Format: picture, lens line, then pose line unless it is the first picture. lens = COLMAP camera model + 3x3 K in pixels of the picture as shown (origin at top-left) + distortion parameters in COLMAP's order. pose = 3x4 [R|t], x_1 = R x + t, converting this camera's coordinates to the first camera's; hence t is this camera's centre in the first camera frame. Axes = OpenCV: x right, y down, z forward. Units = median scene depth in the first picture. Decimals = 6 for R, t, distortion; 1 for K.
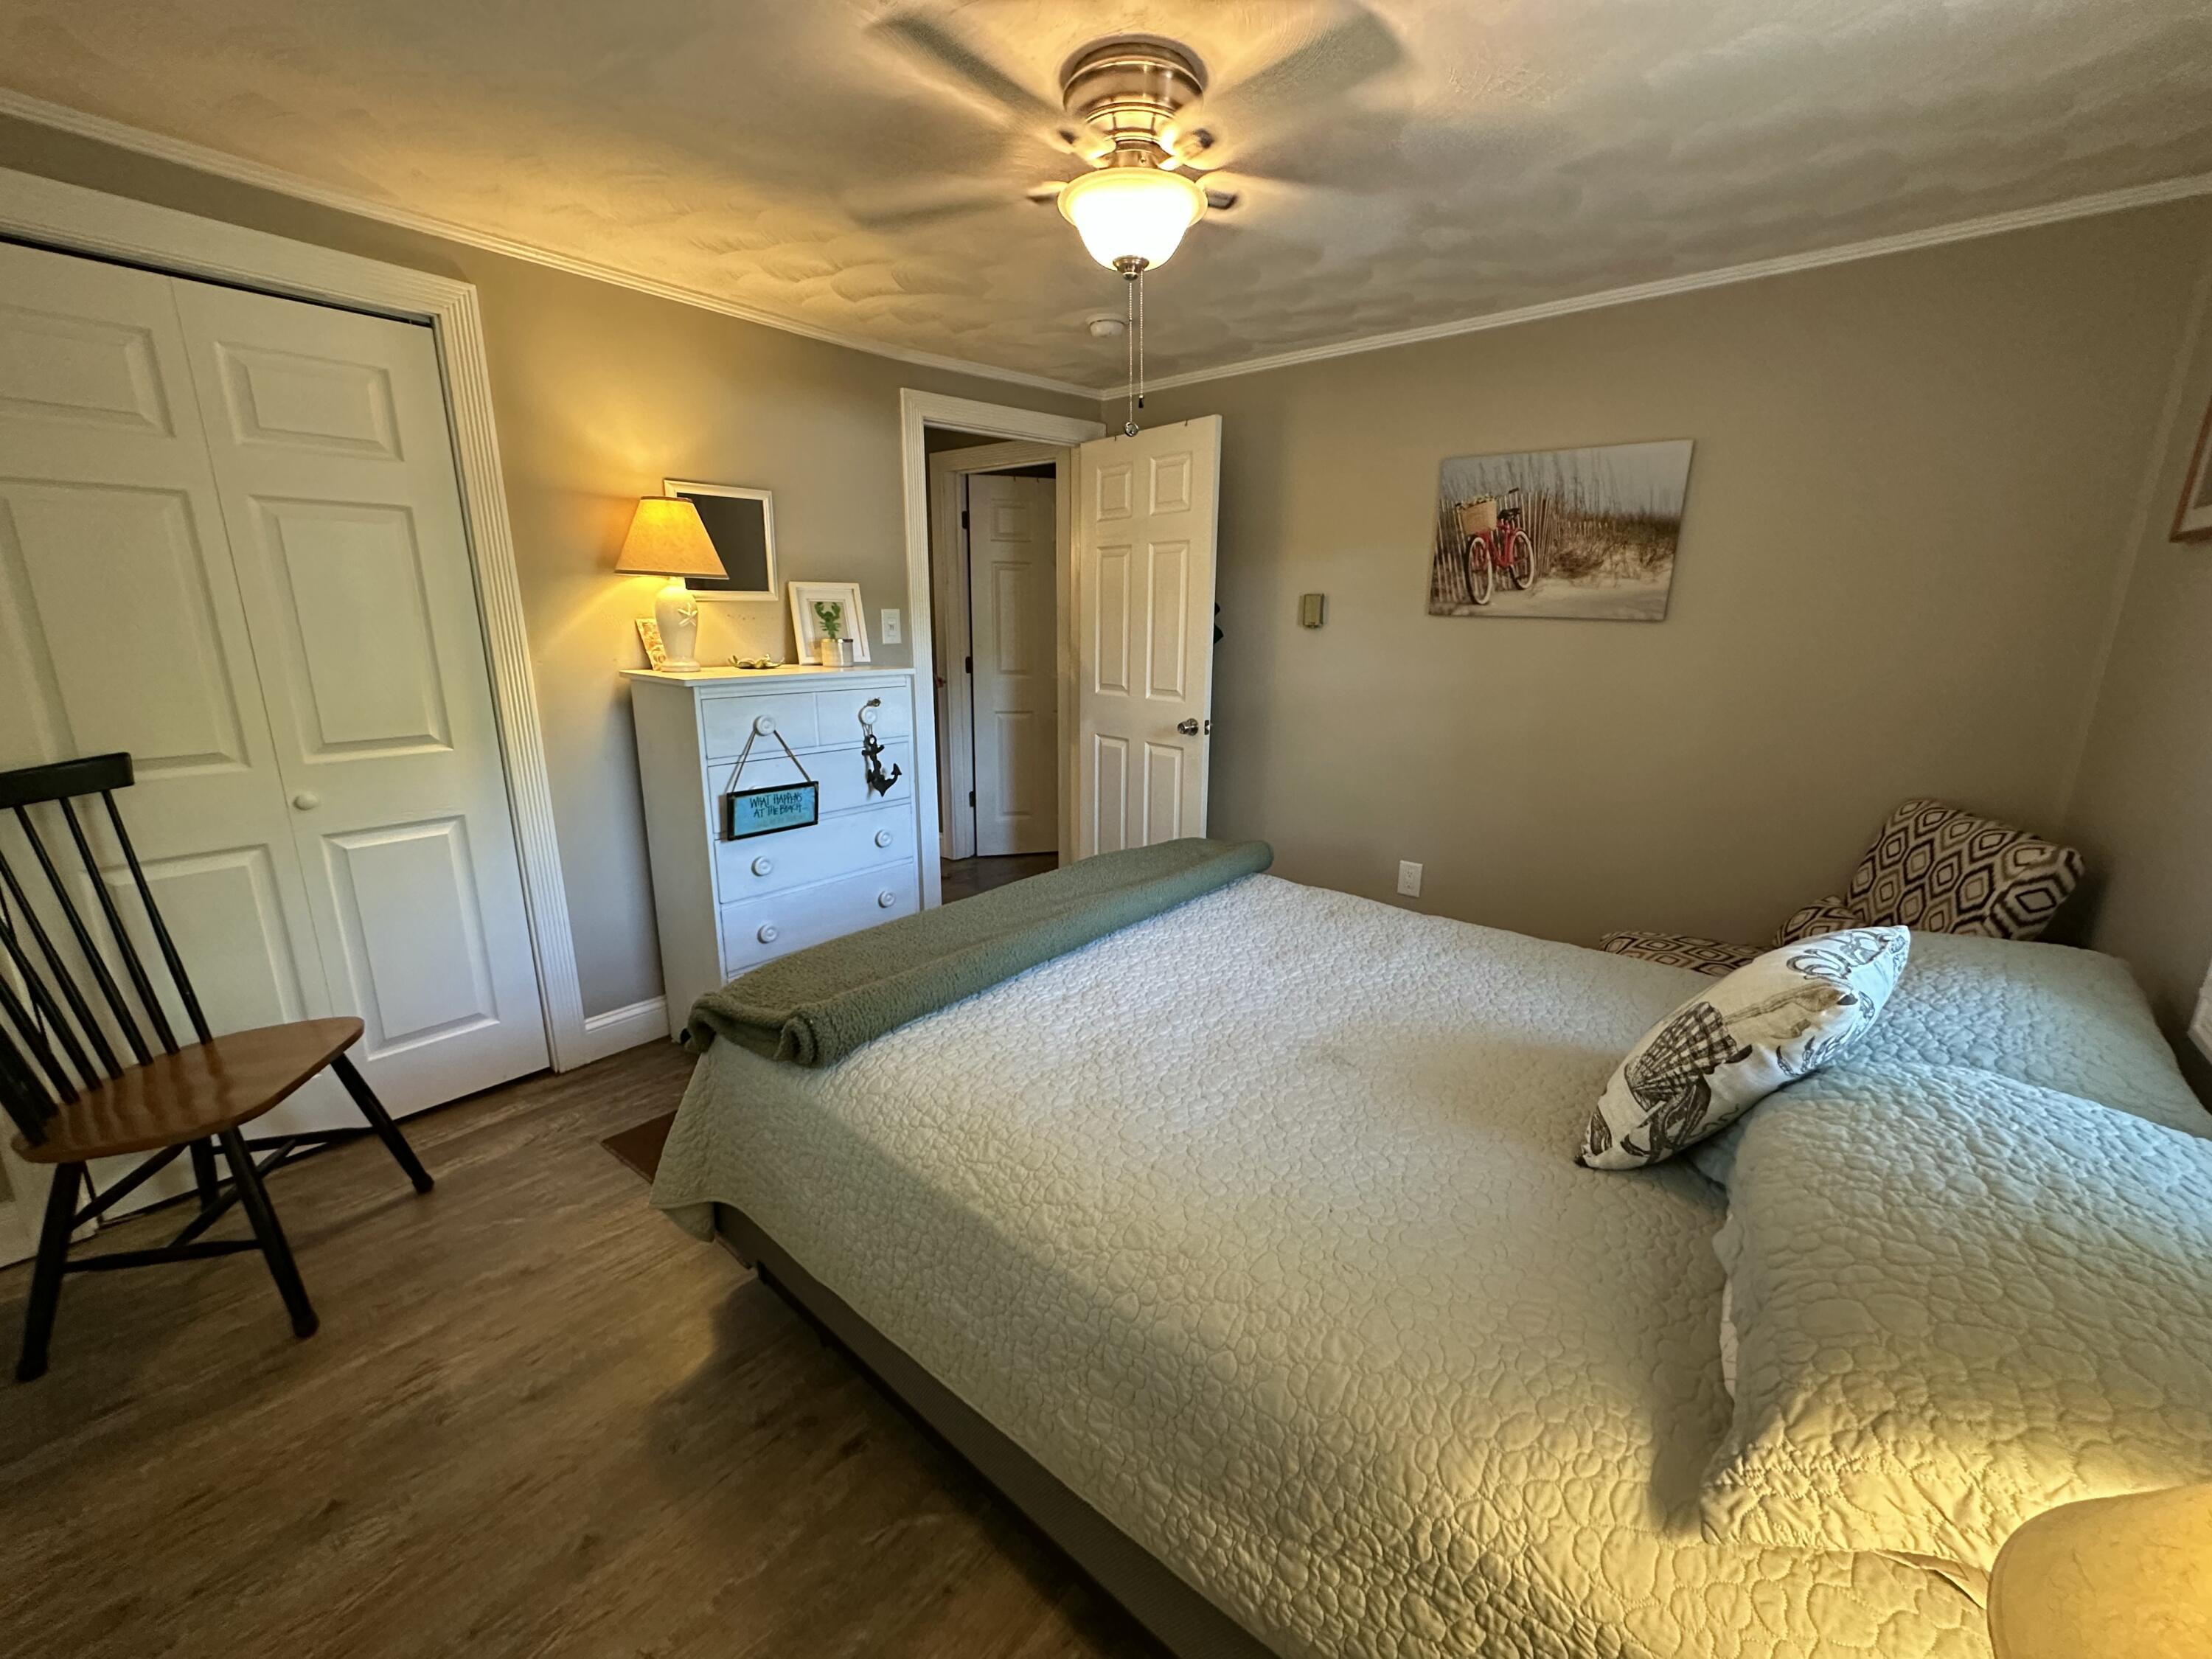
lens RADIAL K [[882.8, 0, 1107.9], [0, 882.8, 825.5], [0, 0, 1]] dist [-0.000118, -0.000297]
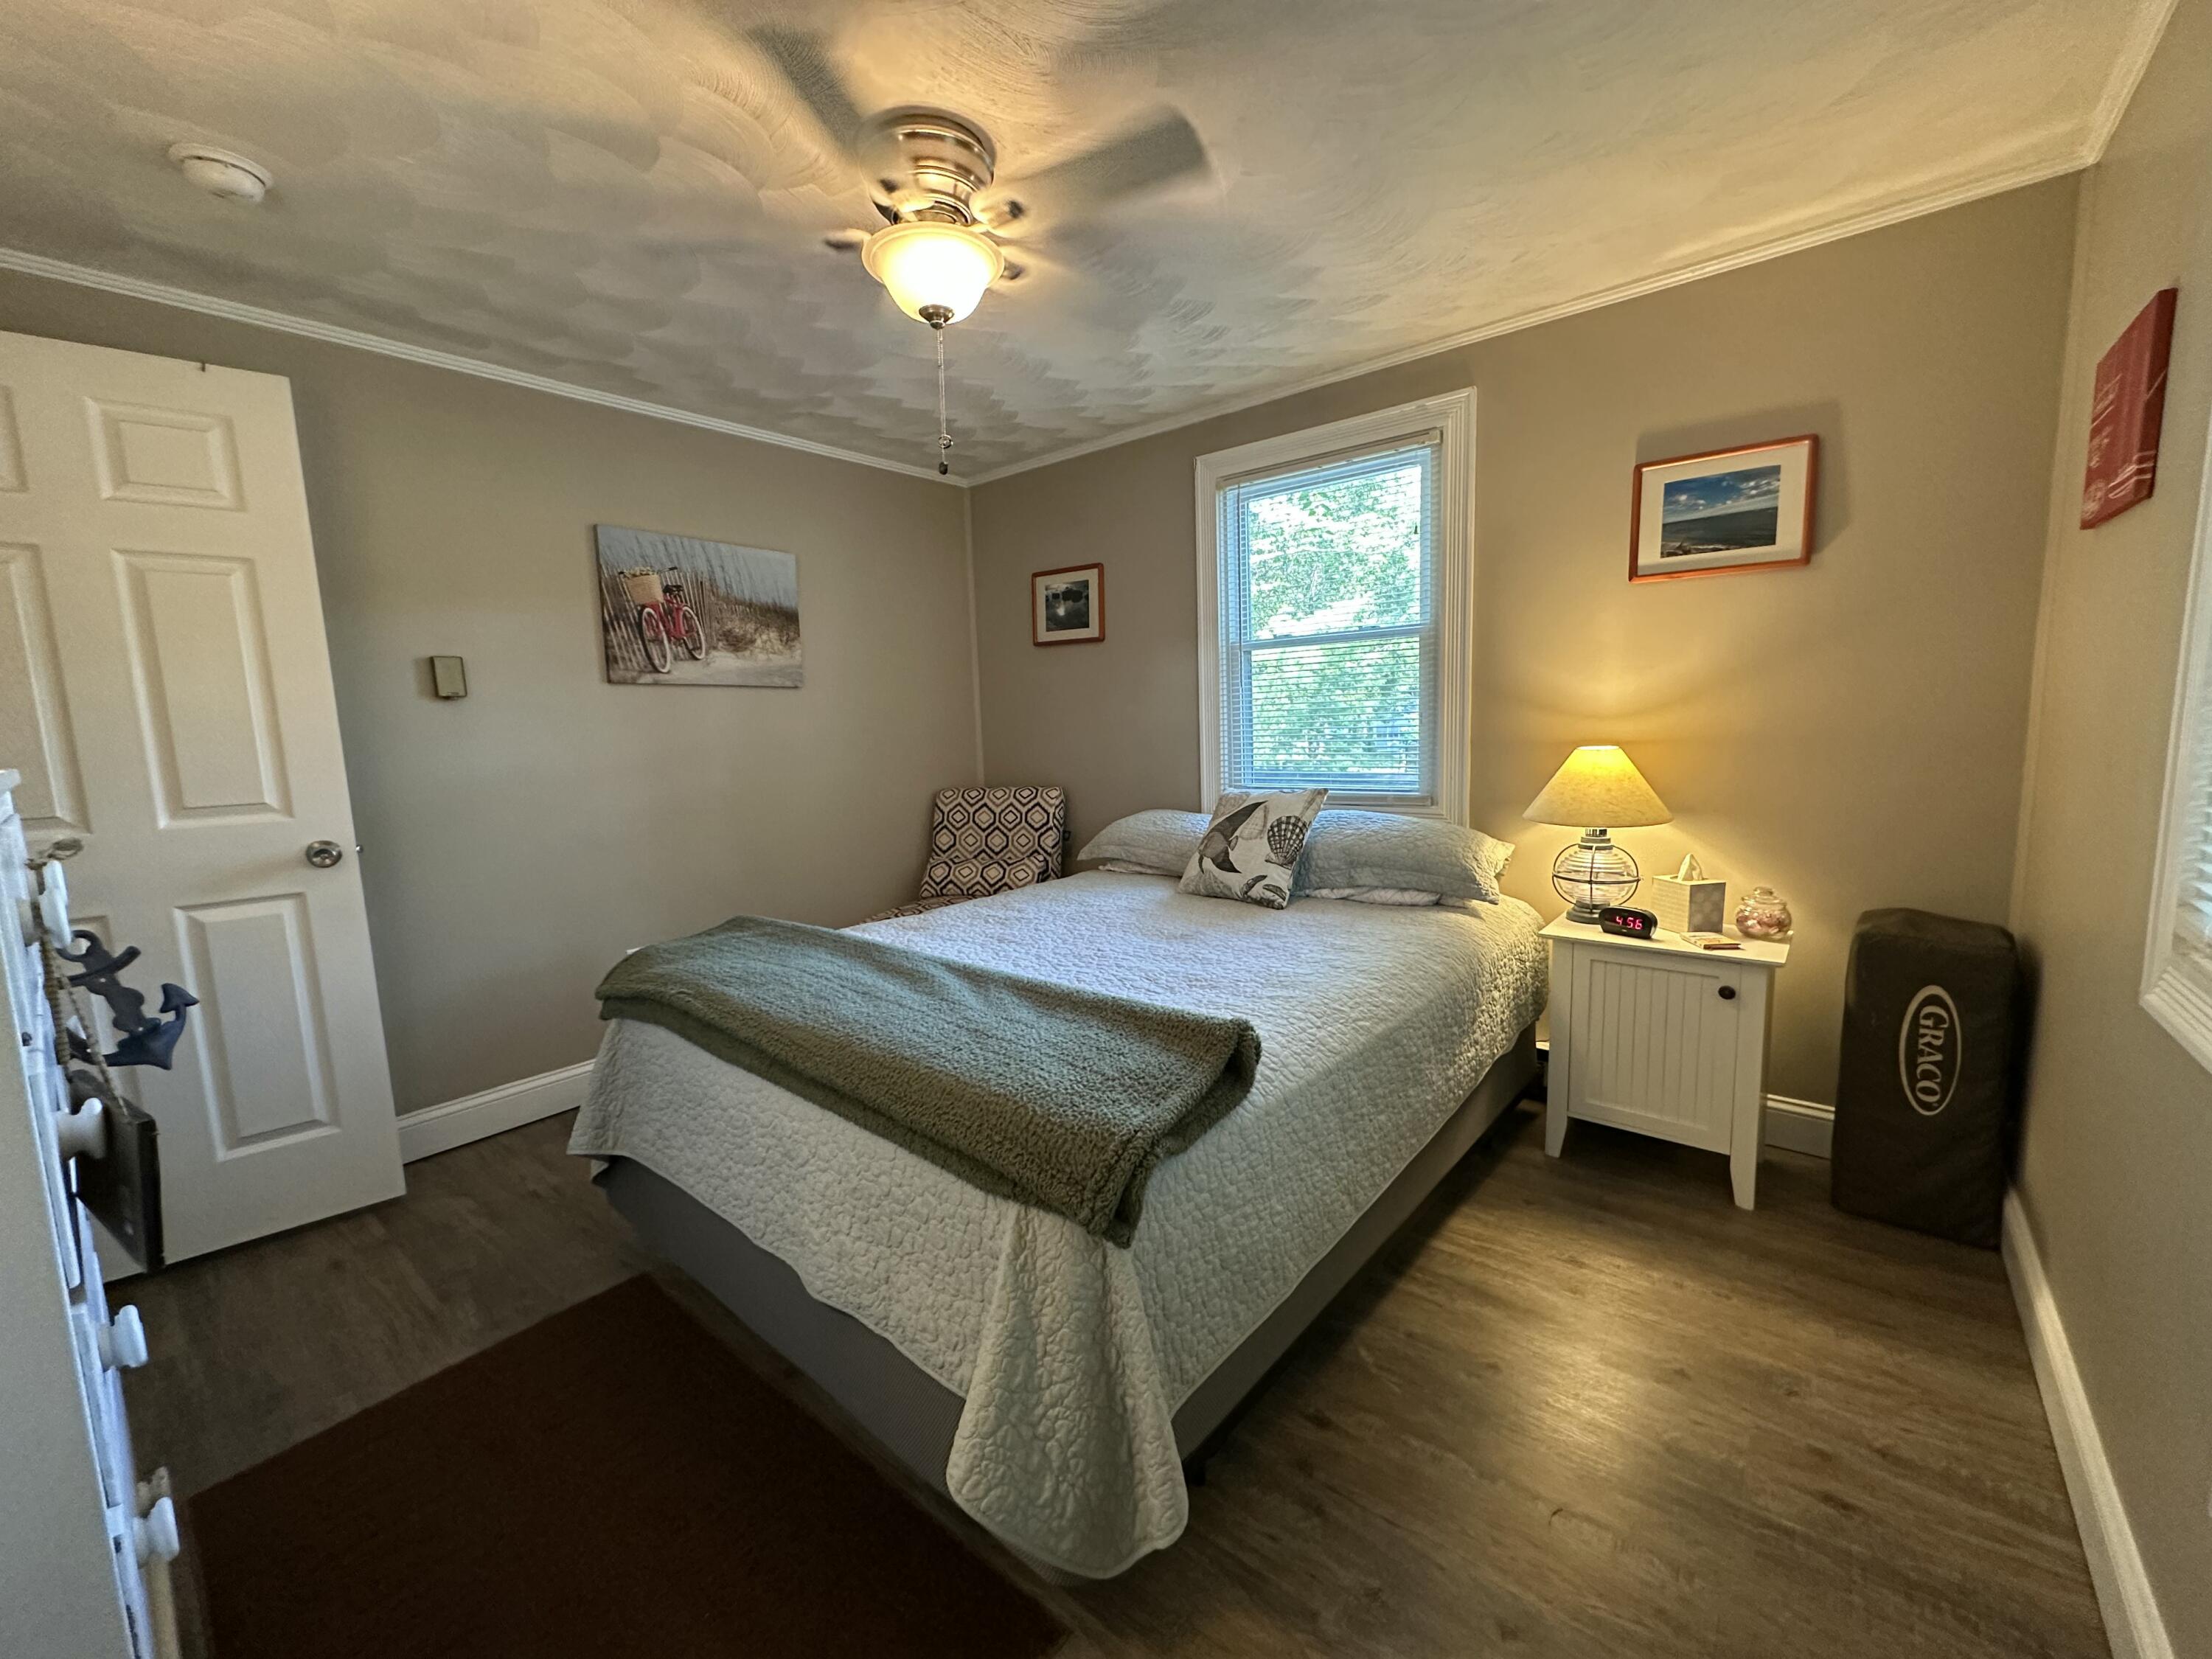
lens RADIAL K [[882.8, 0, 1097.9], [0, 882.8, 835.2], [0, 0, 1]] dist [-0.000118, -0.000297]
pose [[0.003484, -0.138466, 0.990361, -0.644898], [0.268774, 0.954054, 0.132445, -0.075232], [-0.963197, 0.265722, 0.040540, 0.550760]]
